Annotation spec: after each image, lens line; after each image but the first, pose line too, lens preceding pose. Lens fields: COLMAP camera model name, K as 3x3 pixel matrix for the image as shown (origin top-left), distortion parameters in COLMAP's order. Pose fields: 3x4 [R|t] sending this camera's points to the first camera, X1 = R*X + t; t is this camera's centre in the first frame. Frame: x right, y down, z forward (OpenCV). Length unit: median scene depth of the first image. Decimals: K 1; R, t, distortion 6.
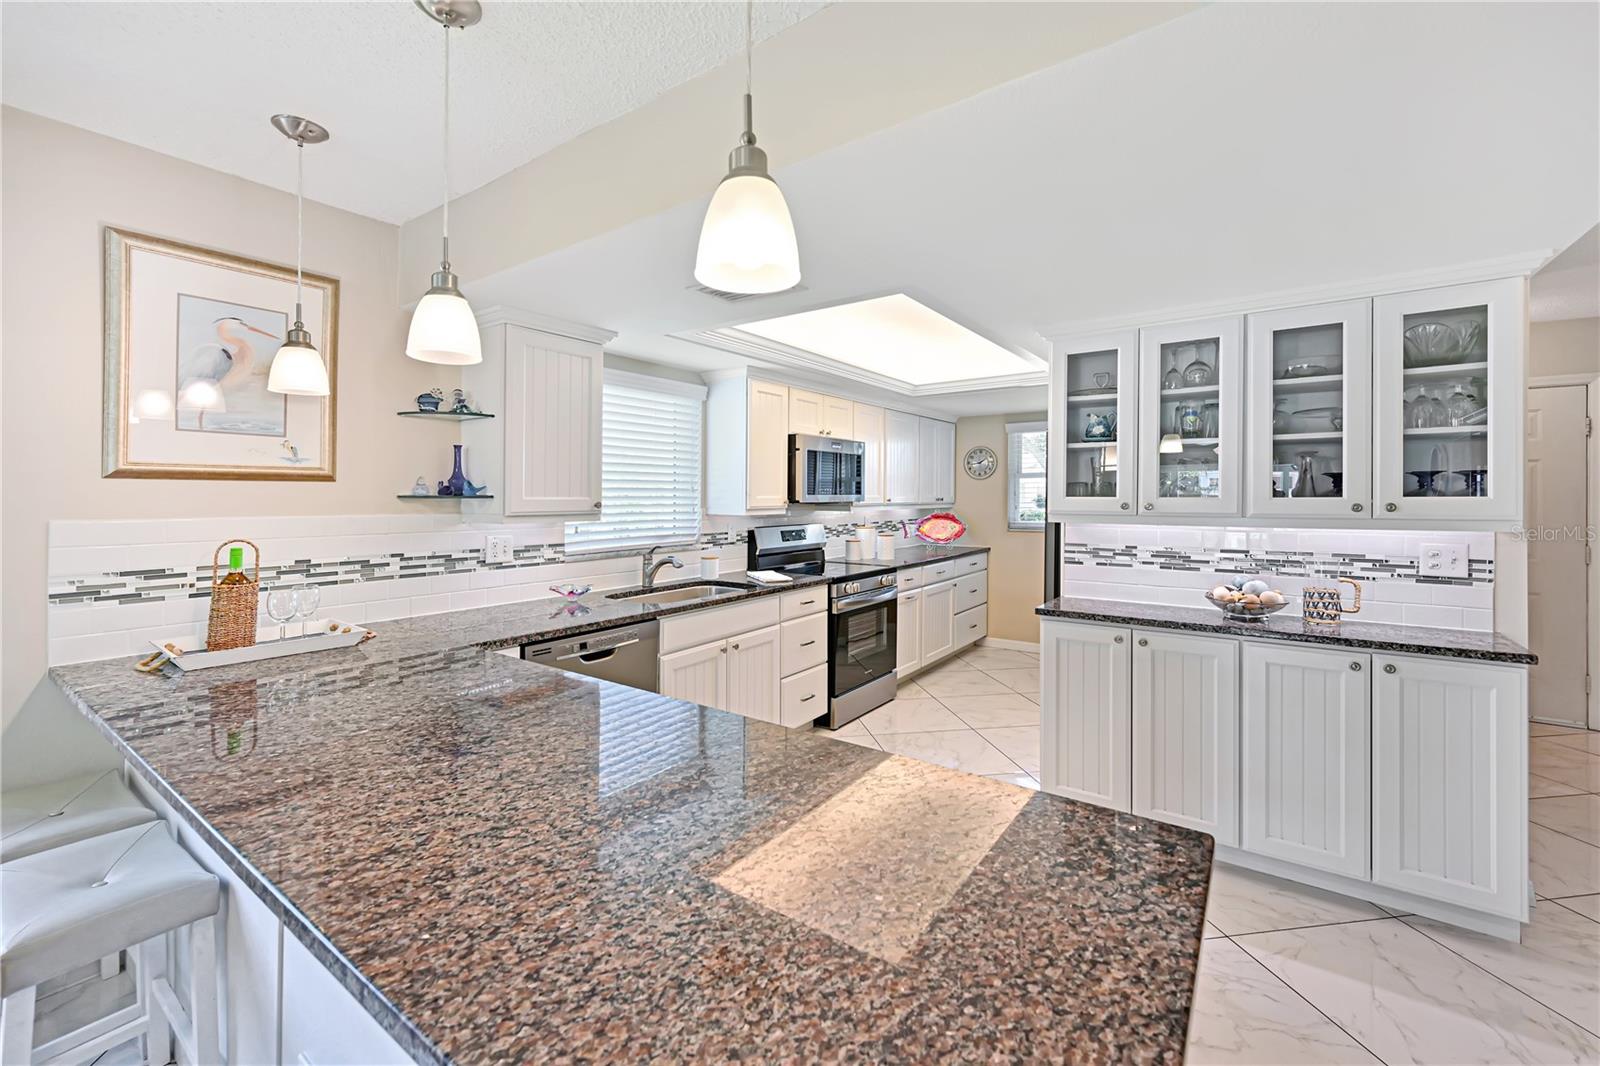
lens RADIAL K [[649.5, 0, 850.0], [0, 649.5, 487.1], [0, 0, 1]] dist [-0.003781, 0.002007]
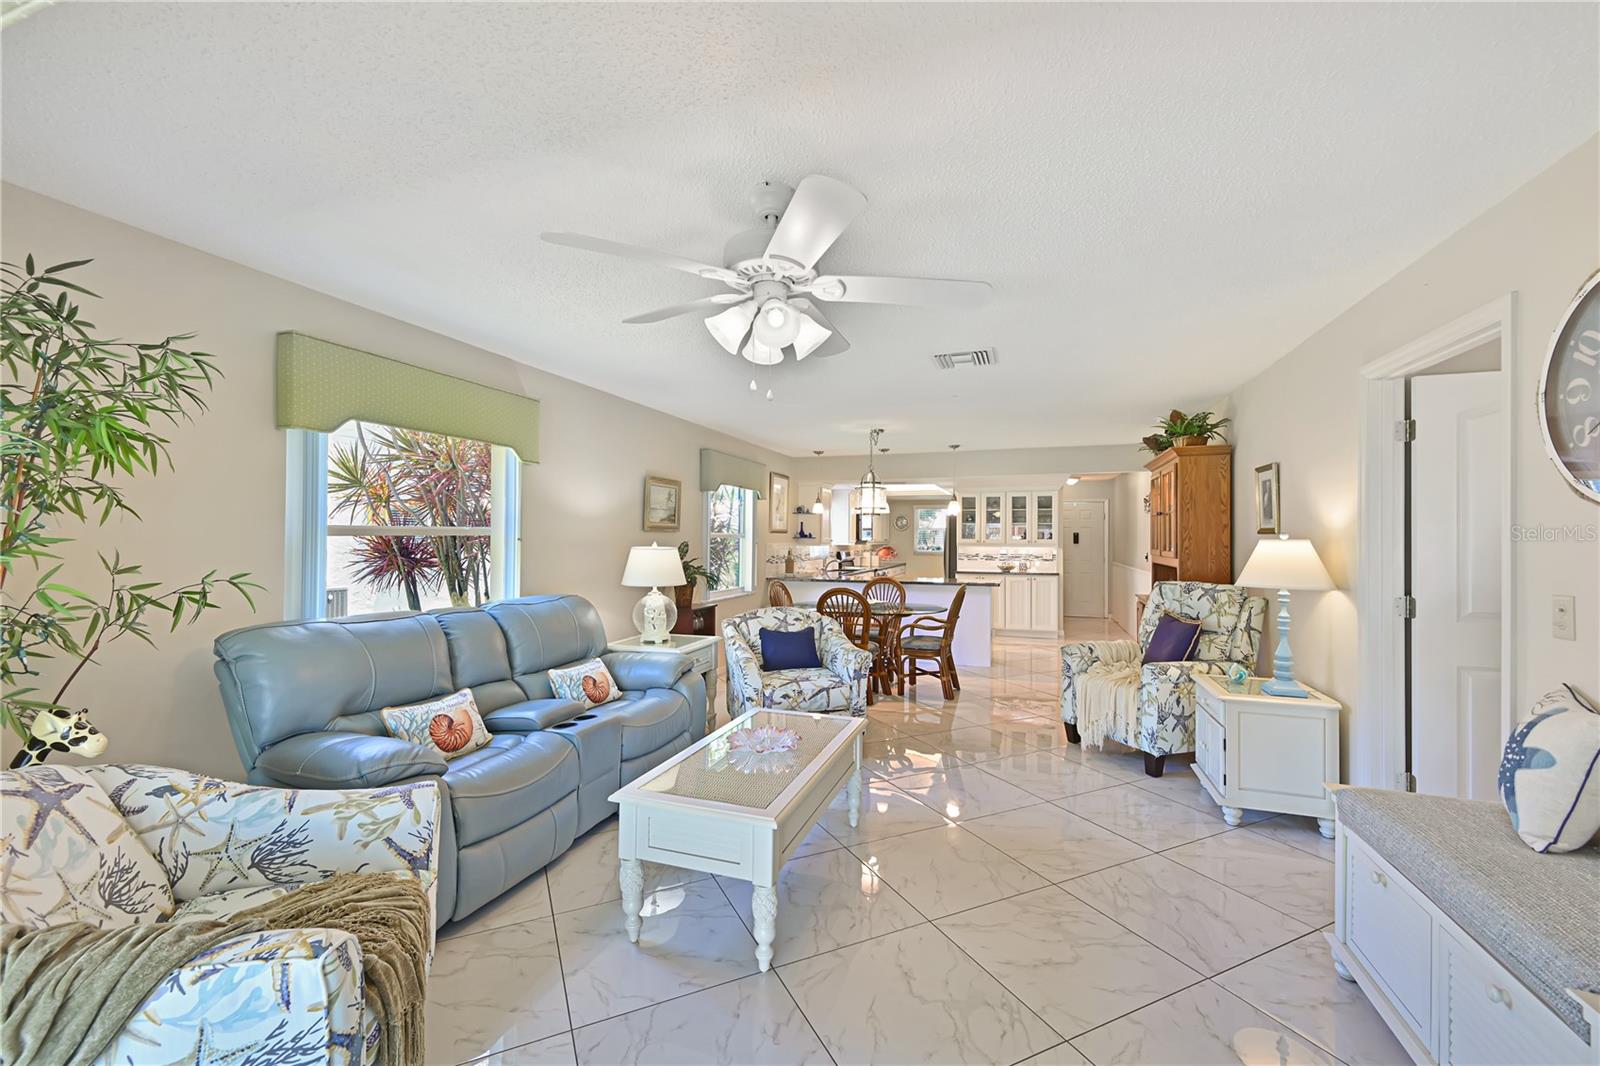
lens RADIAL K [[649.5, 0, 812.6], [0, 649.5, 536.0], [0, 0, 1]] dist [-0.003781, 0.002007]
pose [[0.975220, 0.009833, 0.221017, -1.158171], [-0.012912, 0.999839, 0.012491, -0.031124], [-0.220858, -0.015035, 0.975190, -2.118102]]
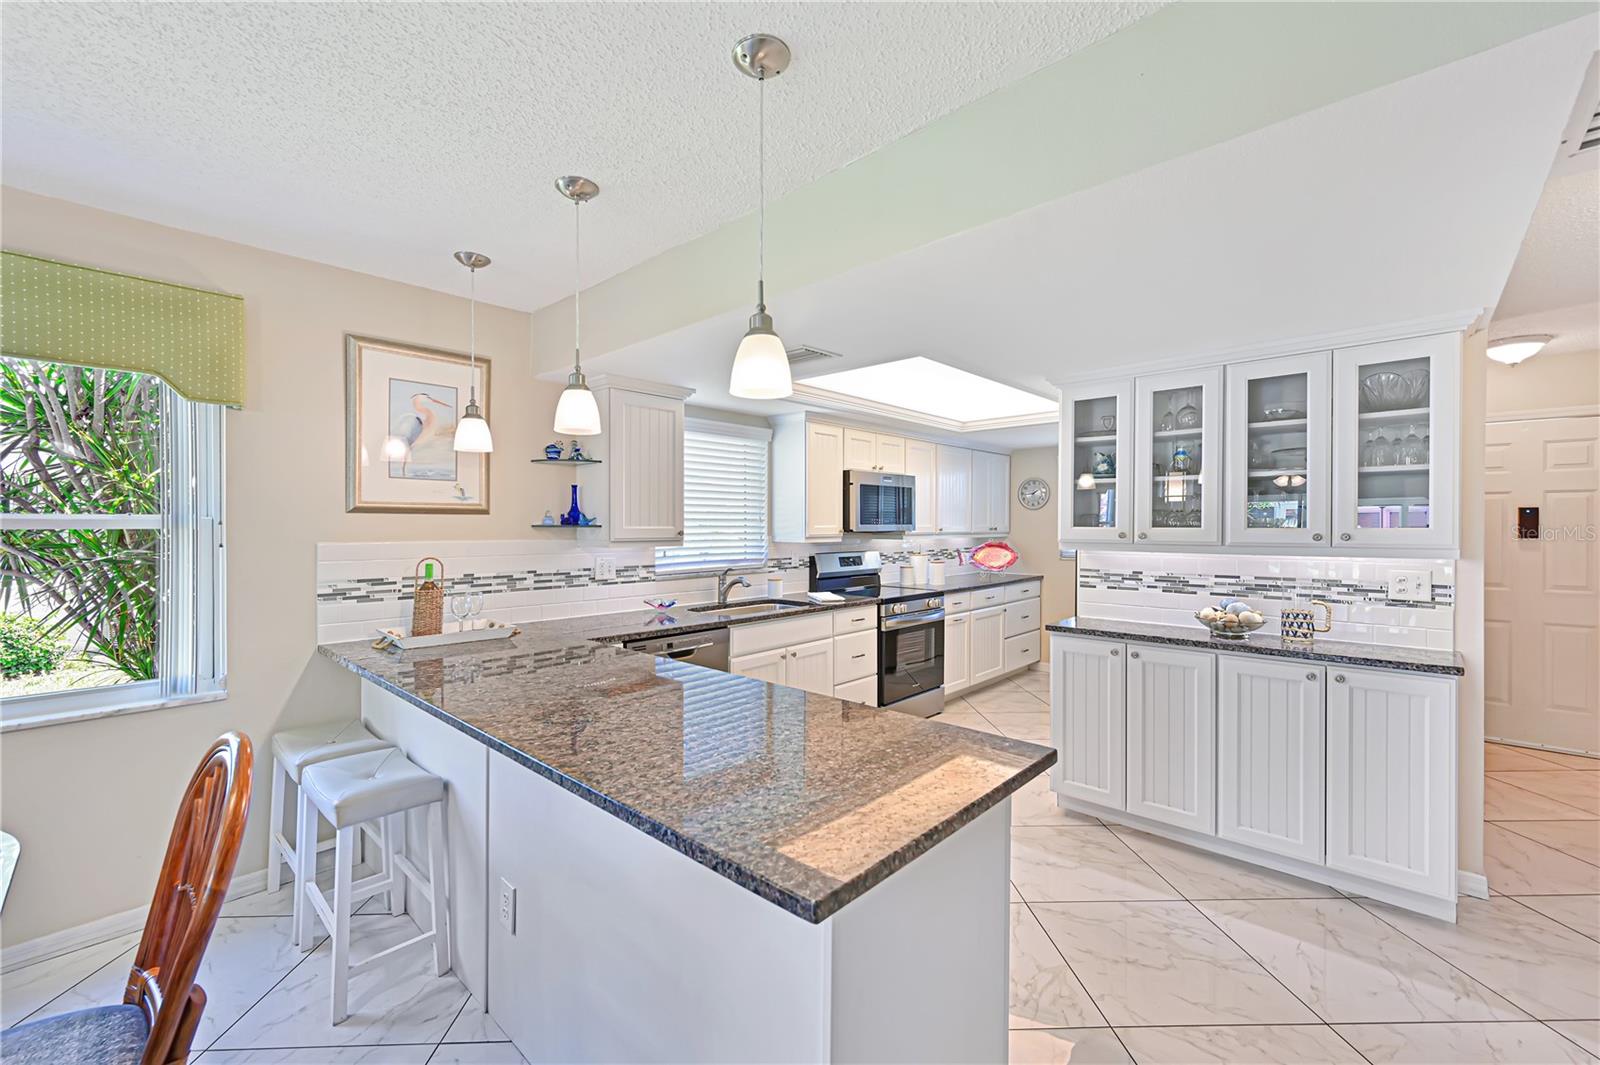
lens RADIAL K [[643.9, 0, 810.4], [0, 643.9, 528.5], [0, 0, 1]] dist [-0.001654, -0.000138]
pose [[0.984518, 0.001535, -0.175275, 0.078790], [0.001791, 0.999821, 0.018811, -0.004329], [0.175273, -0.018834, 0.984340, -0.183887]]
